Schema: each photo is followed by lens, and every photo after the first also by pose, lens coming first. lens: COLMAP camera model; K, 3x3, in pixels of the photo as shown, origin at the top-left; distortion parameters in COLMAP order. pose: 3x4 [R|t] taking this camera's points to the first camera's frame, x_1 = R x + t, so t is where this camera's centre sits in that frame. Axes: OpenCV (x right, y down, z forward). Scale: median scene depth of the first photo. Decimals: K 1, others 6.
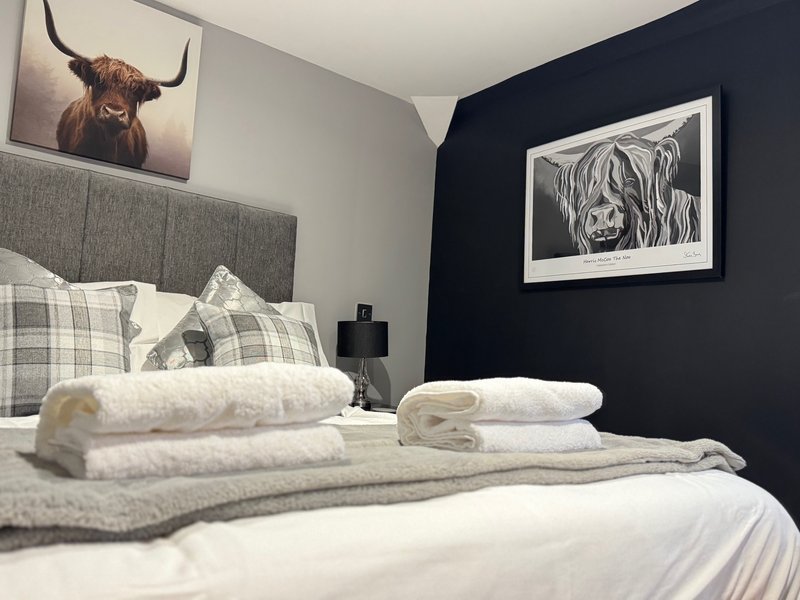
lens RADIAL K [[667.8, 0, 412.9], [0, 667.8, 301.3], [0, 0, 1]] dist [0.117311, -0.196952]
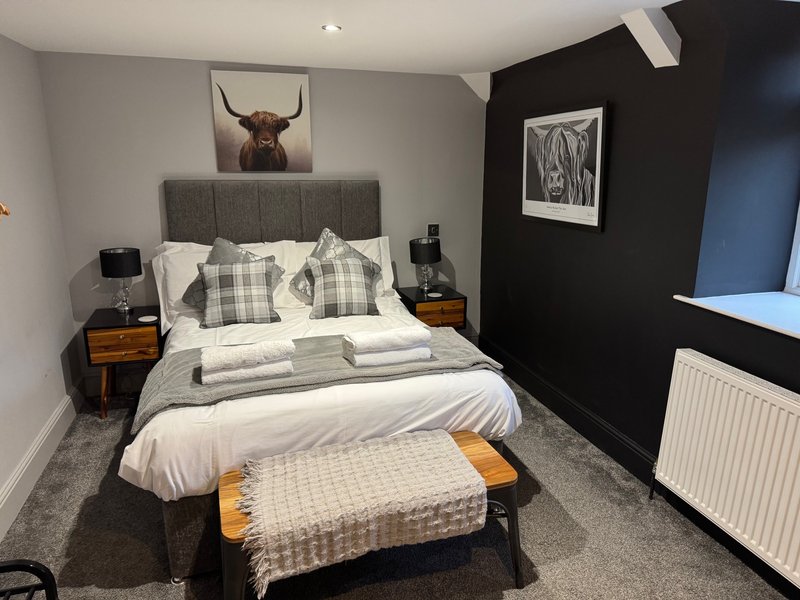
lens RADIAL K [[583.8, 0, 419.0], [0, 583.8, 300.0], [0, 0, 1]] dist [0.047087, -0.000421]
pose [[0.931468, 0.026369, -0.362866, 0.504585], [0.086242, 0.952941, 0.290629, -0.287433], [0.353453, -0.302006, 0.885360, -0.363065]]
